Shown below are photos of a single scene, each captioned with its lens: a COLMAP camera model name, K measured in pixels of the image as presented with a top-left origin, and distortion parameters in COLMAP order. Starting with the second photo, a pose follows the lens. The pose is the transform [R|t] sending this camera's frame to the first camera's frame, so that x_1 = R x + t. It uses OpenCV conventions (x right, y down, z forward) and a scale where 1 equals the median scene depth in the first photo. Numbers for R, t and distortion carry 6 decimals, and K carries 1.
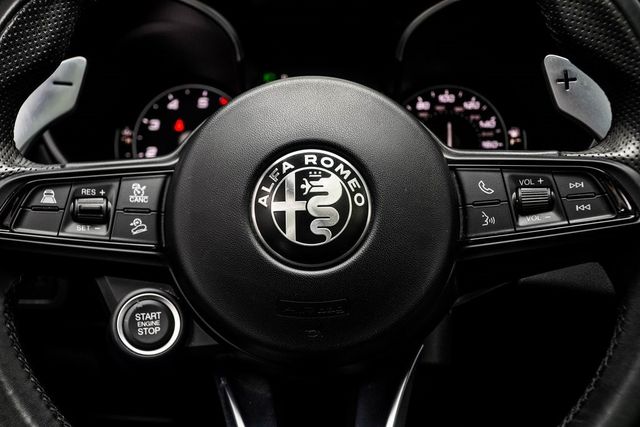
lens RADIAL K [[705.7, 0, 322.1], [0, 705.7, 216.2], [0, 0, 1]] dist [-0.062970, 0.000000]
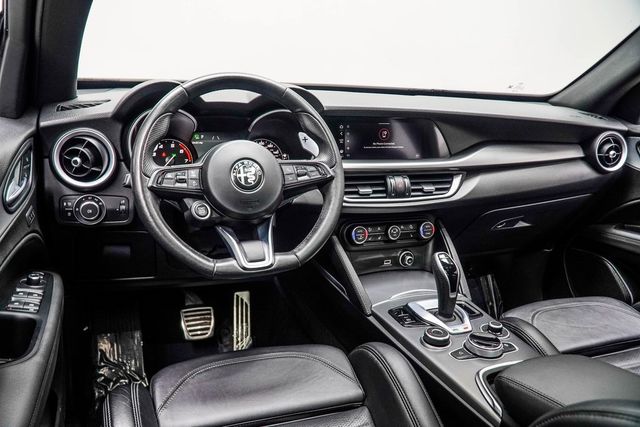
lens RADIAL K [[515.0, 0, 315.7], [0, 515.0, 215.3], [0, 0, 1]] dist [-0.037598, 0.009379]
pose [[0.913310, -0.055509, 0.403464, -0.757624], [0.058811, 0.998260, 0.004213, 0.198074], [-0.402996, 0.019880, 0.914986, -1.562408]]
